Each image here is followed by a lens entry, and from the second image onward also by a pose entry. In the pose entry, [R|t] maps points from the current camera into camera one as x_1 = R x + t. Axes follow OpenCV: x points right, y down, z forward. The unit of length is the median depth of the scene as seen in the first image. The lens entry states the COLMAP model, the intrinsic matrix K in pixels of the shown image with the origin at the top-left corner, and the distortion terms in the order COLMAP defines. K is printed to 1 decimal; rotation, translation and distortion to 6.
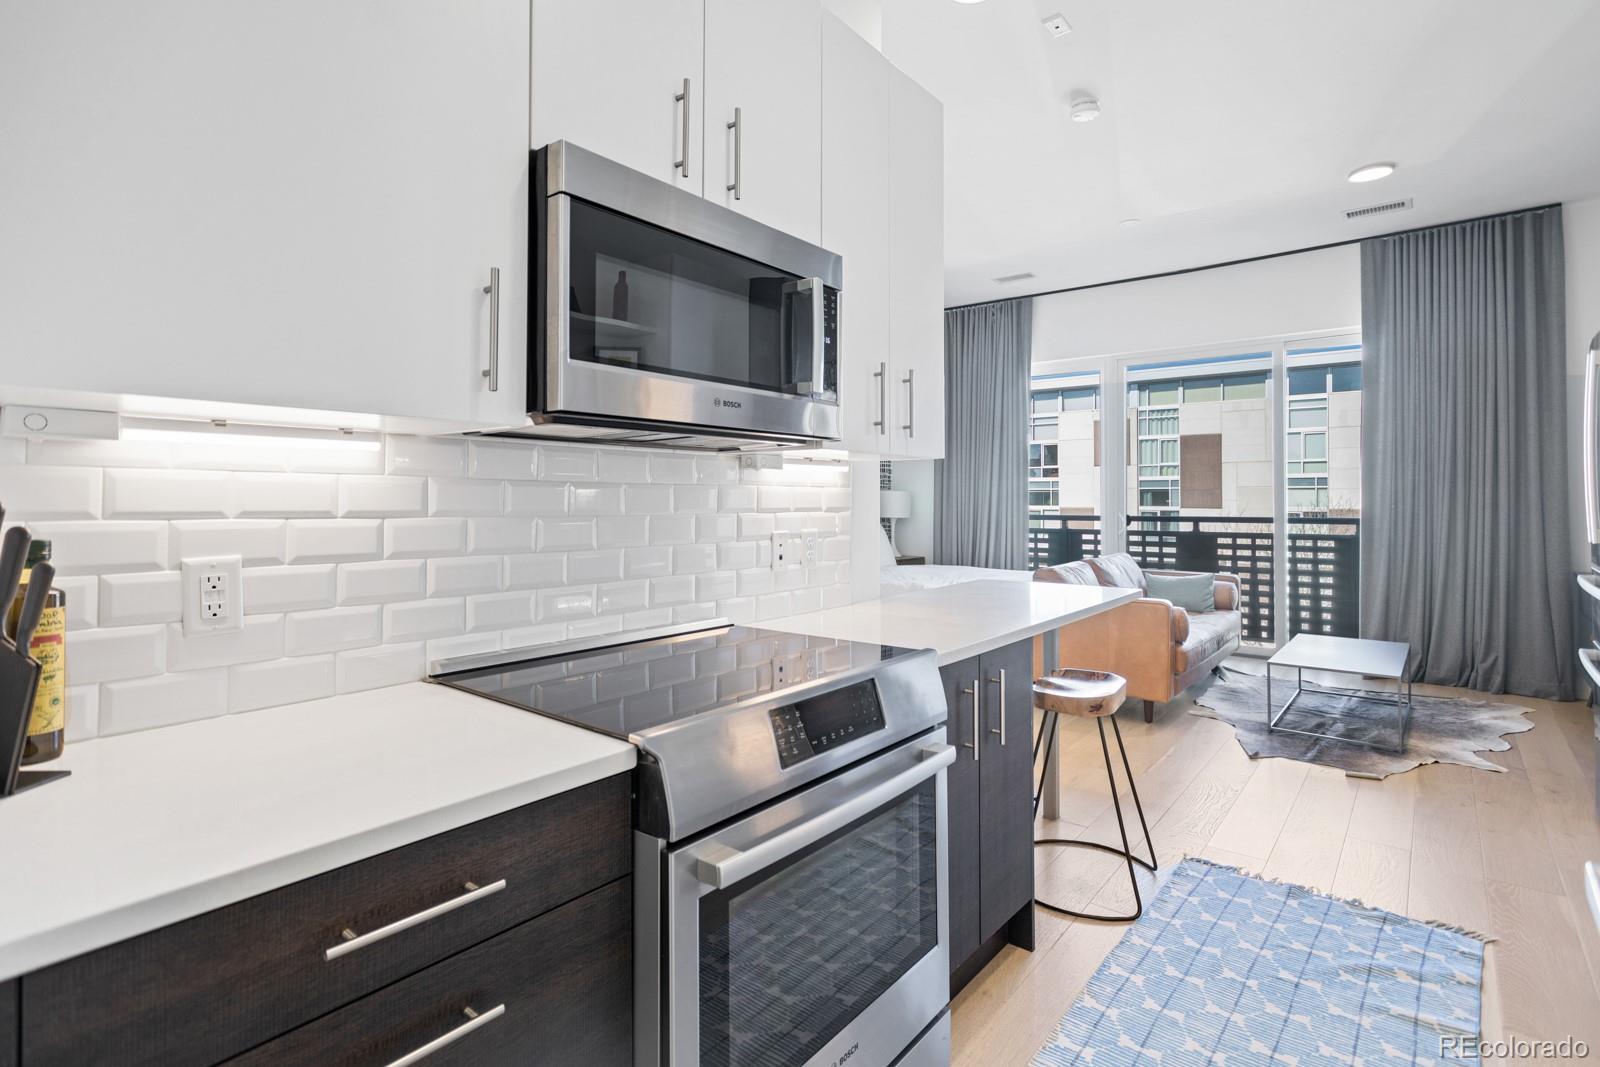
lens RADIAL K [[776.9, 0, 805.6], [0, 776.9, 490.4], [0, 0, 1]] dist [0.000039, 0.000340]
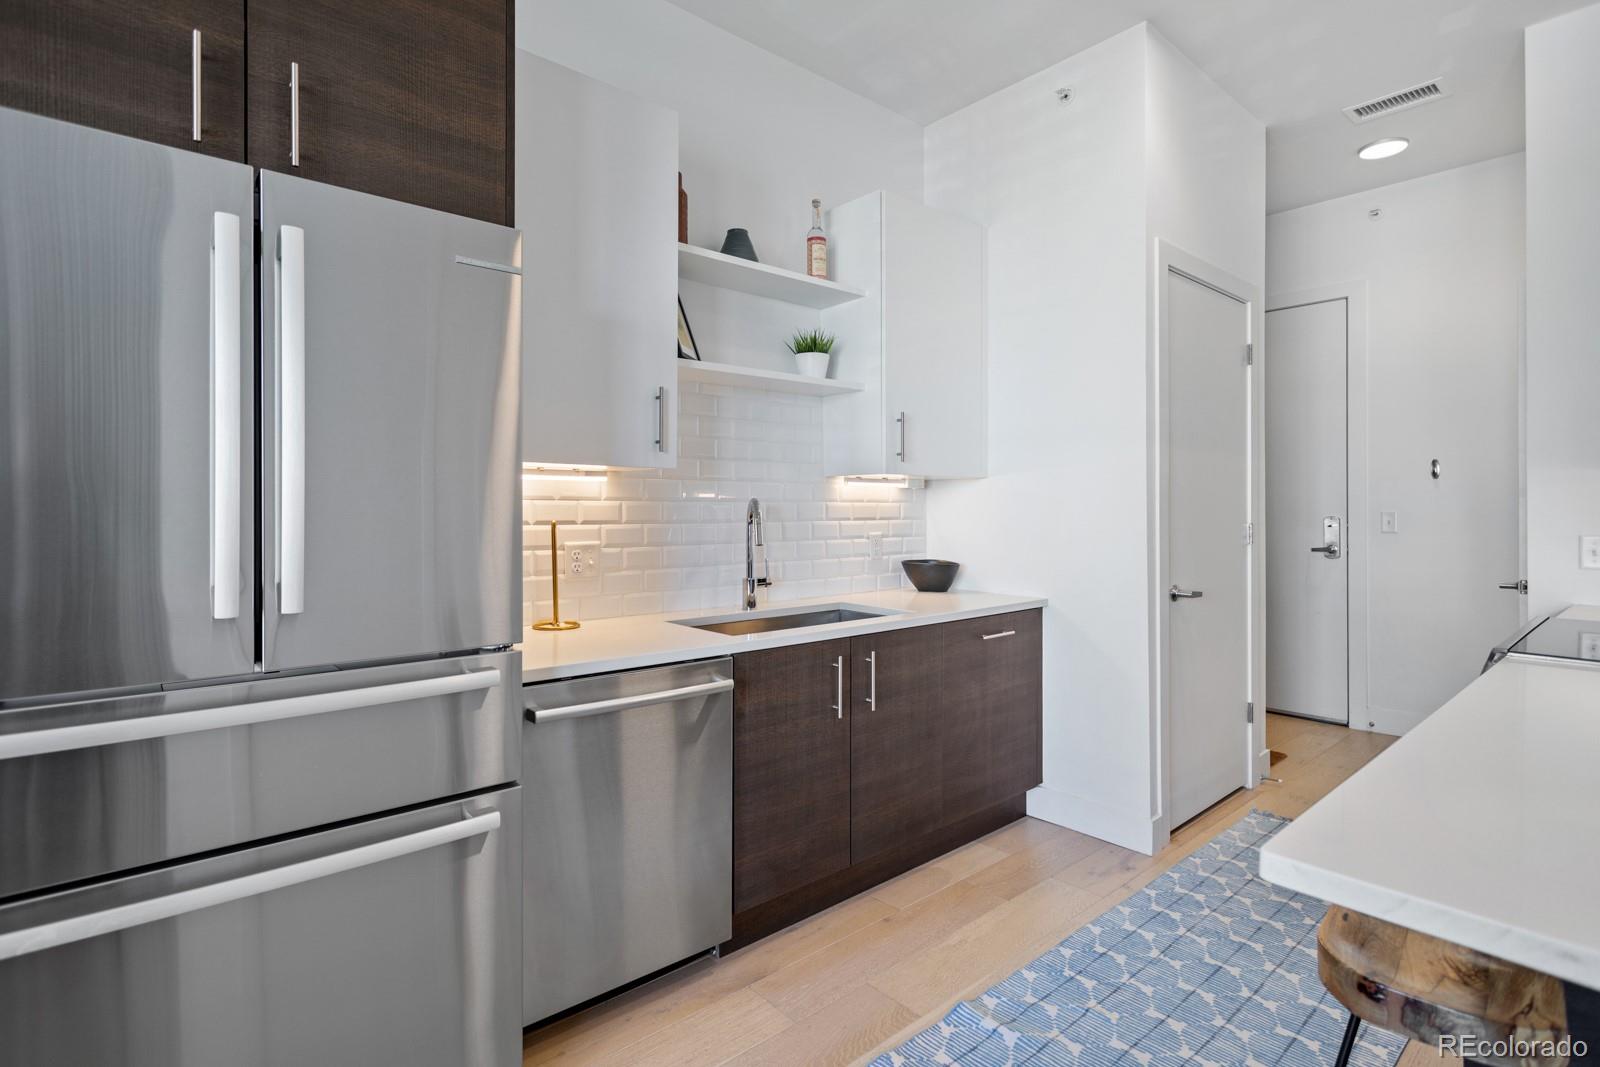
lens RADIAL K [[788.5, 0, 808.3], [0, 788.5, 513.2], [0, 0, 1]] dist [-0.000504, -0.000324]
pose [[-0.986464, 0.003783, 0.163936, 0.328260], [0.003351, 0.999990, -0.002908, 0.004444], [-0.163945, -0.002319, -0.986467, 0.783745]]
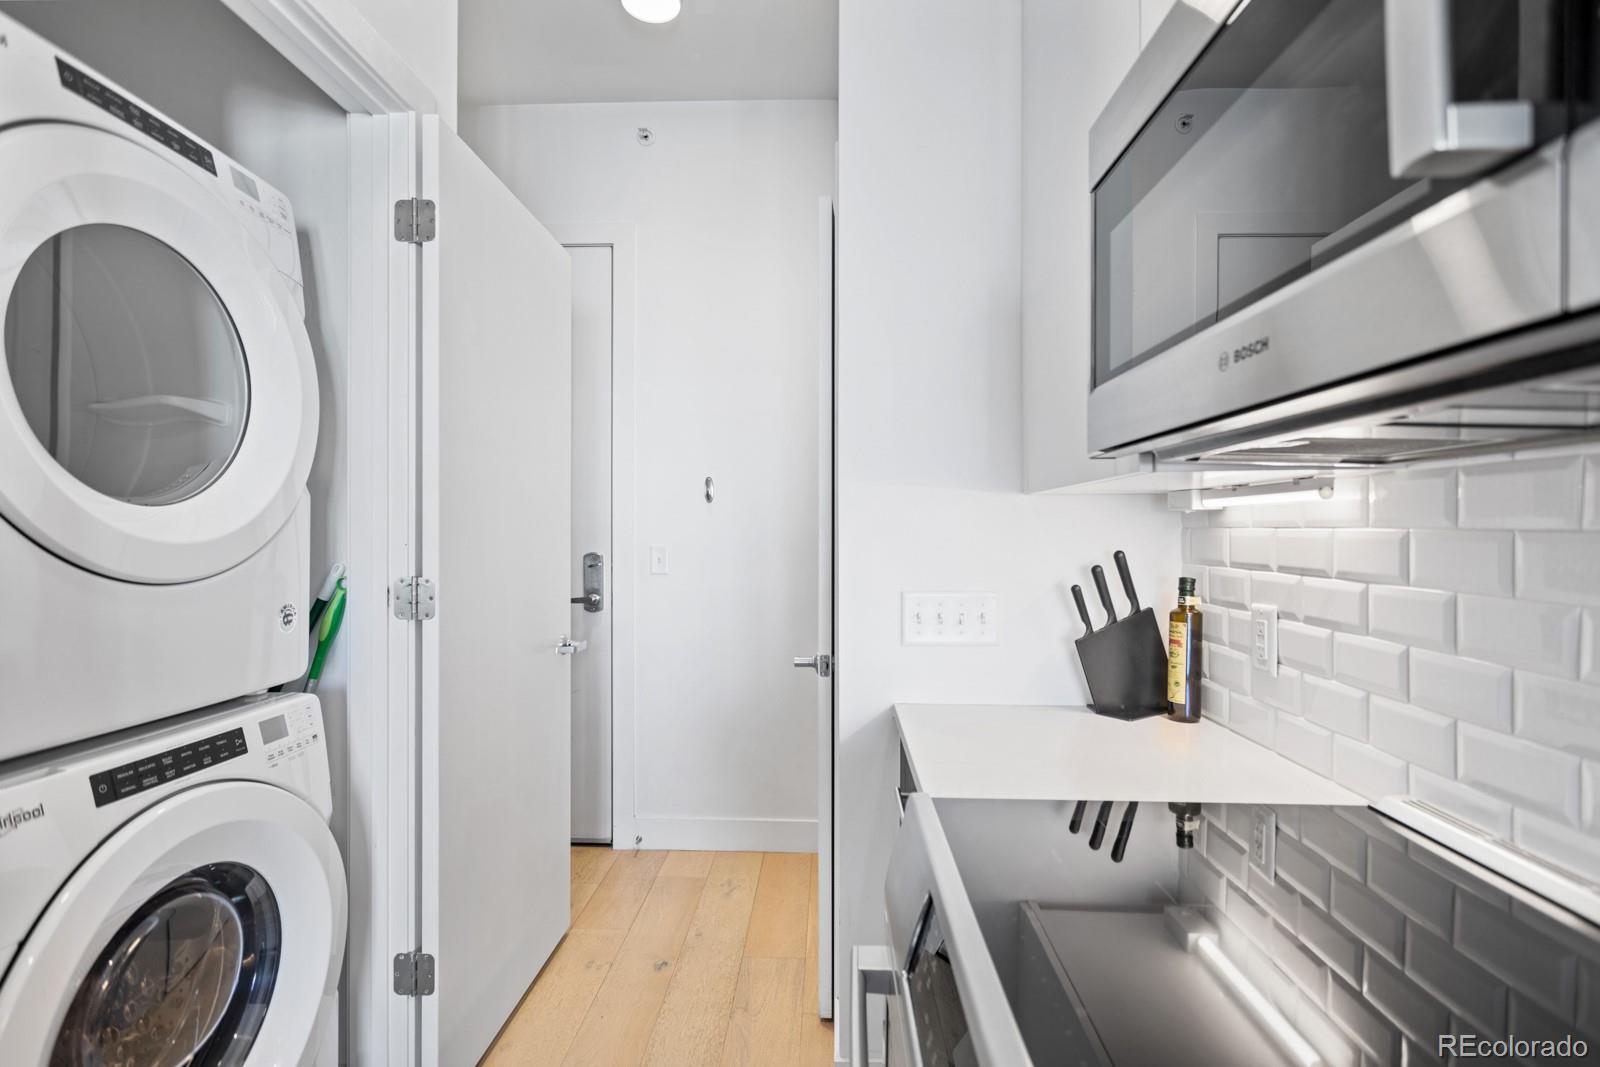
lens RADIAL K [[754.0, 0, 800.0], [0, 754.0, 533.5], [0, 0, 1]] dist [-0.000509, -0.000119]
pose [[-0.800852, -0.002393, -0.598858, 0.108396], [0.002802, 0.999966, -0.007743, -0.002829], [0.598856, -0.007880, -0.800818, 0.369139]]
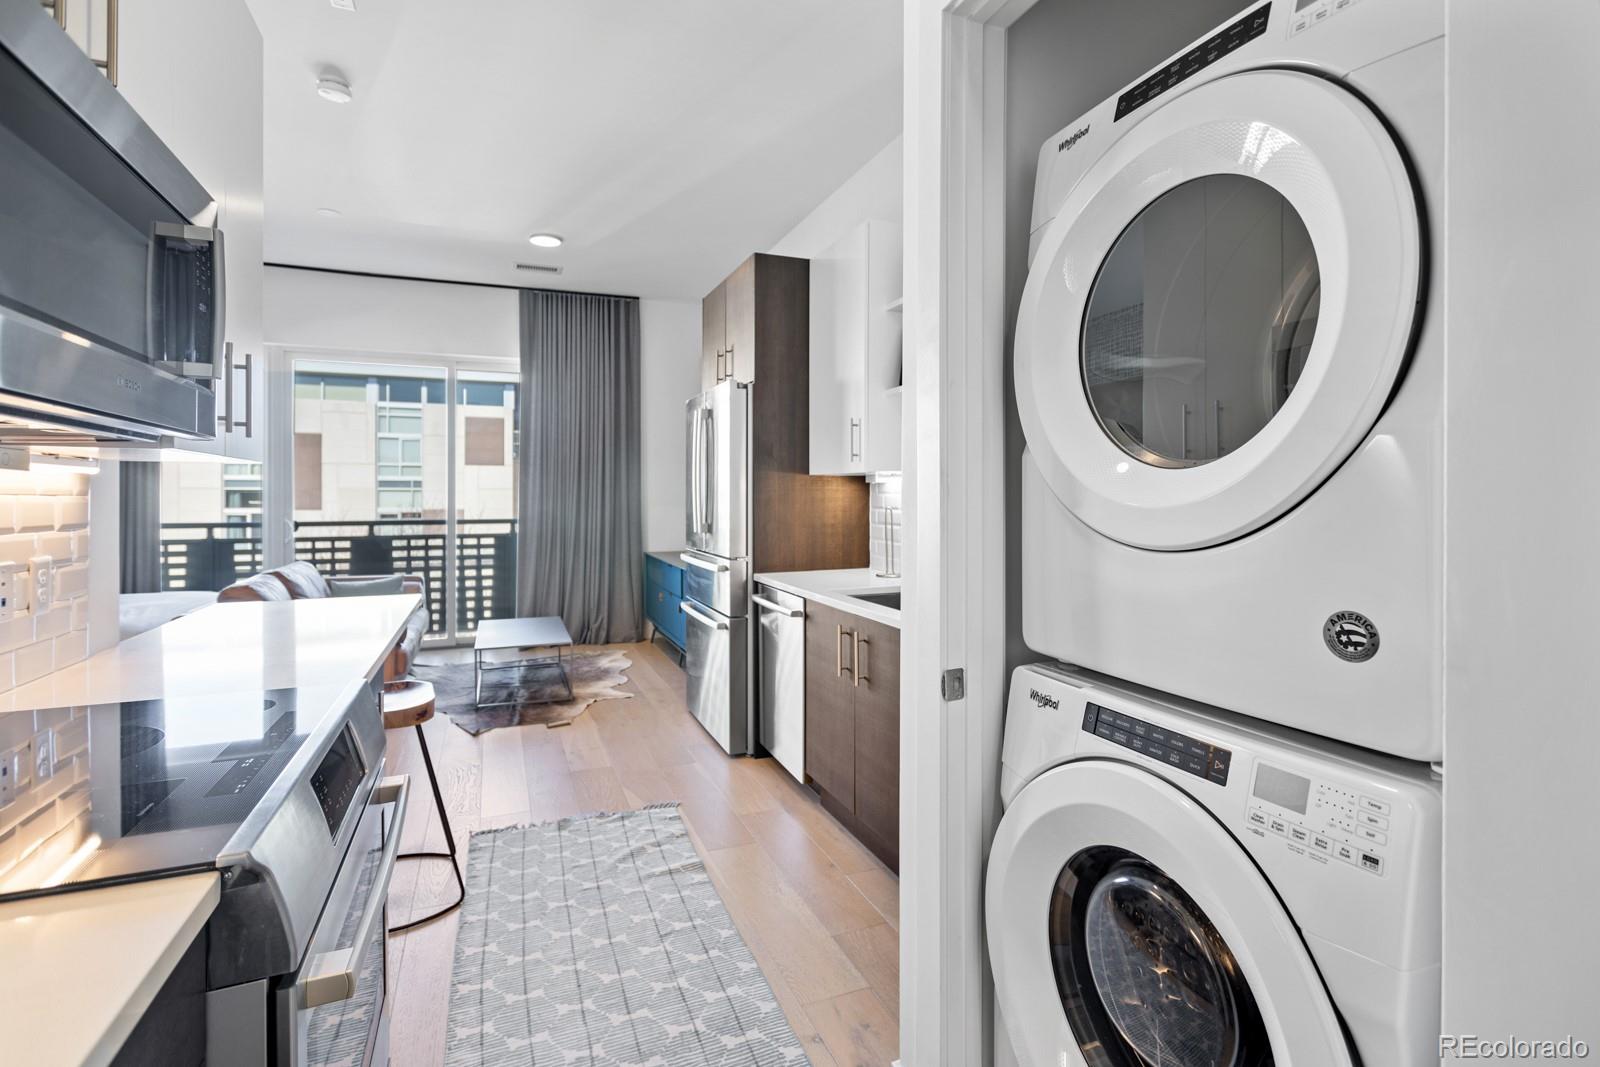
lens RADIAL K [[768.6, 0, 799.1], [0, 768.6, 500.3], [0, 0, 1]] dist [0.000529, 0.000810]
pose [[0.485355, -0.001544, 0.874316, -0.128254], [-0.008942, 0.999937, 0.006730, -0.005103], [-0.874271, -0.011085, 0.485311, 0.042327]]
